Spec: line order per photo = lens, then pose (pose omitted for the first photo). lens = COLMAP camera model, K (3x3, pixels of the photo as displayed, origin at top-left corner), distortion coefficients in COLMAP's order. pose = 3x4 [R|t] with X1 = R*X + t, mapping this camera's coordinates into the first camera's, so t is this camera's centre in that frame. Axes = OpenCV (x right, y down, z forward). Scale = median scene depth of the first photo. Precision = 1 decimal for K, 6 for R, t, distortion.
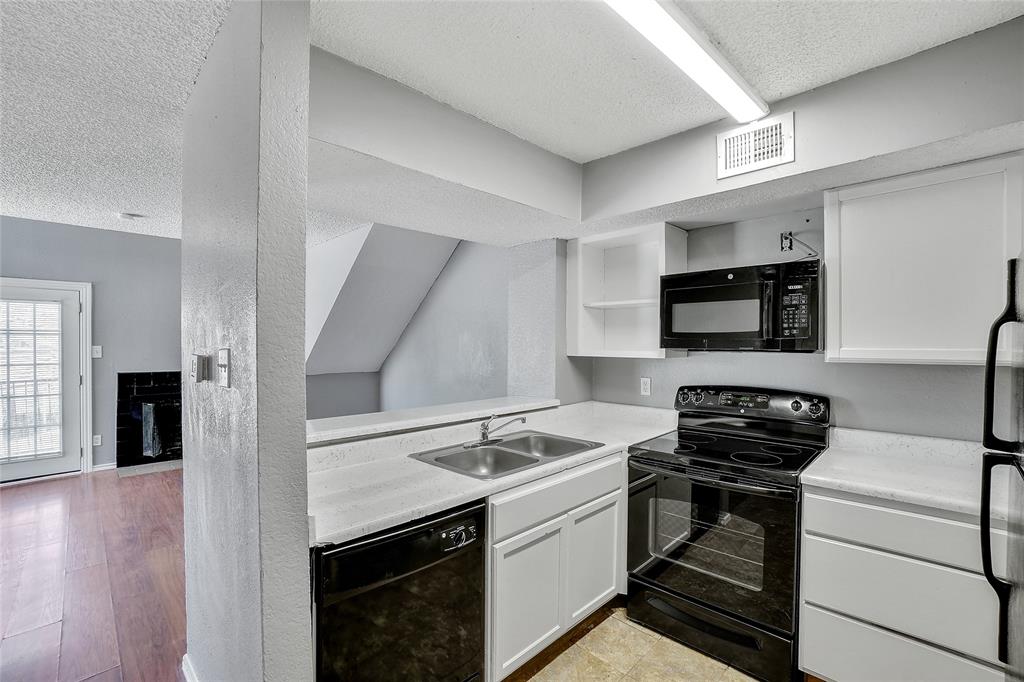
lens RADIAL K [[456.8, 0, 521.8], [0, 456.8, 345.2], [0, 0, 1]] dist [-0.042583, 0.010344]
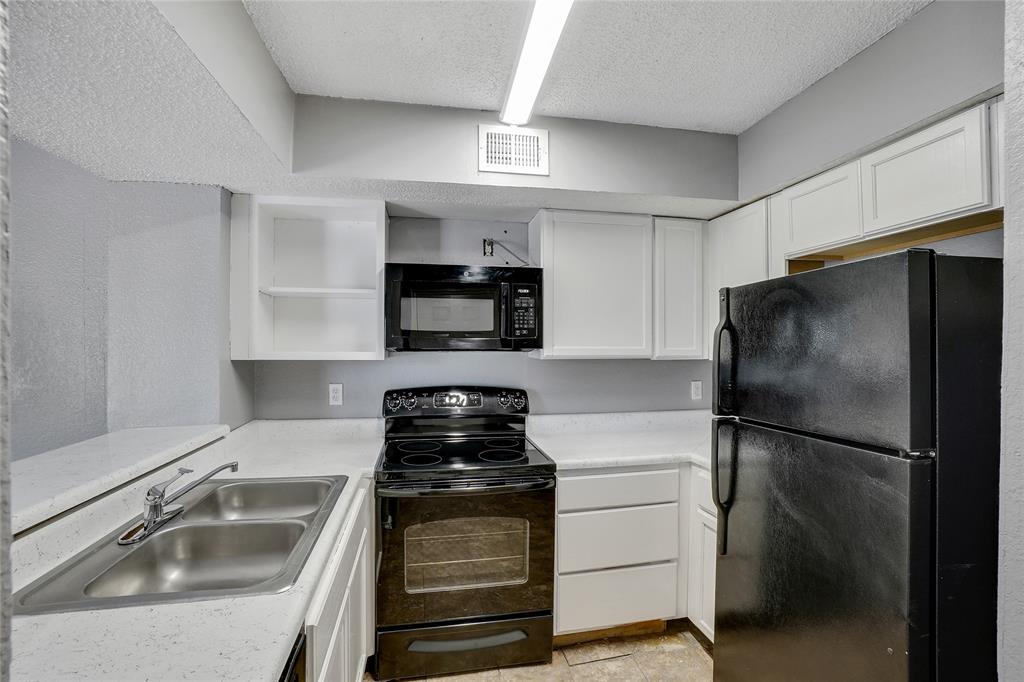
lens RADIAL K [[456.8, 0, 507.0], [0, 456.8, 345.3], [0, 0, 1]] dist [-0.042583, 0.010344]
pose [[0.584242, -0.004836, 0.811565, -0.306331], [0.001251, 0.999986, 0.005058, -0.003675], [-0.811578, -0.001940, 0.584240, 0.380502]]
